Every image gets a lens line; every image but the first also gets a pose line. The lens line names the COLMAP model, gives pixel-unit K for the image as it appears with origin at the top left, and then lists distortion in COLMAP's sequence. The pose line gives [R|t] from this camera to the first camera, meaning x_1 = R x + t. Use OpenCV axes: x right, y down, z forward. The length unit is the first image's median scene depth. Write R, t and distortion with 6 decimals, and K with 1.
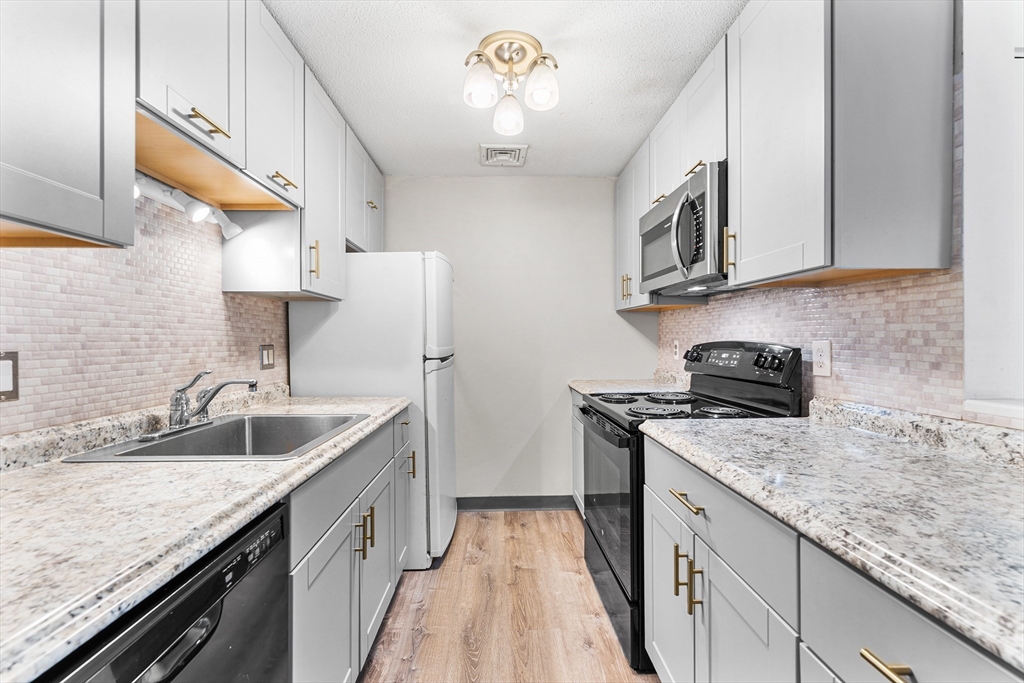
lens RADIAL K [[418.6, 0, 512.3], [0, 418.6, 342.4], [0, 0, 1]] dist [0.000602, 0.000038]
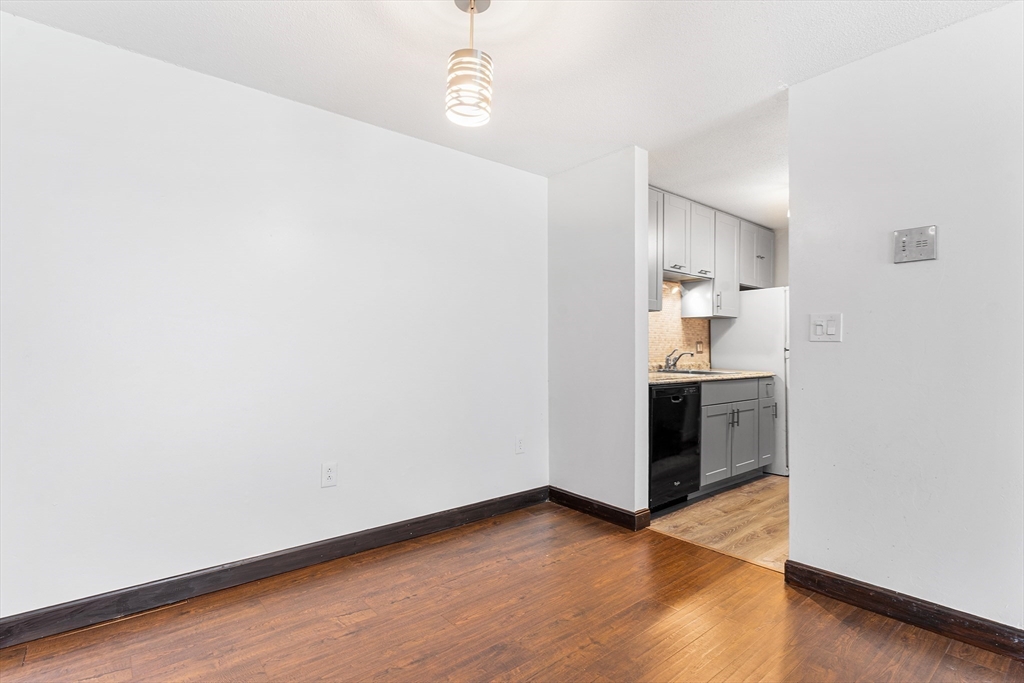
lens RADIAL K [[480.5, 0, 512.0], [0, 480.5, 346.6], [0, 0, 1]] dist [-0.000009, -0.000009]
pose [[0.599776, 0.004808, -0.800154, 0.859093], [-0.013630, 0.999898, -0.004209, 0.060735], [0.800052, 0.013431, 0.599780, -1.318131]]
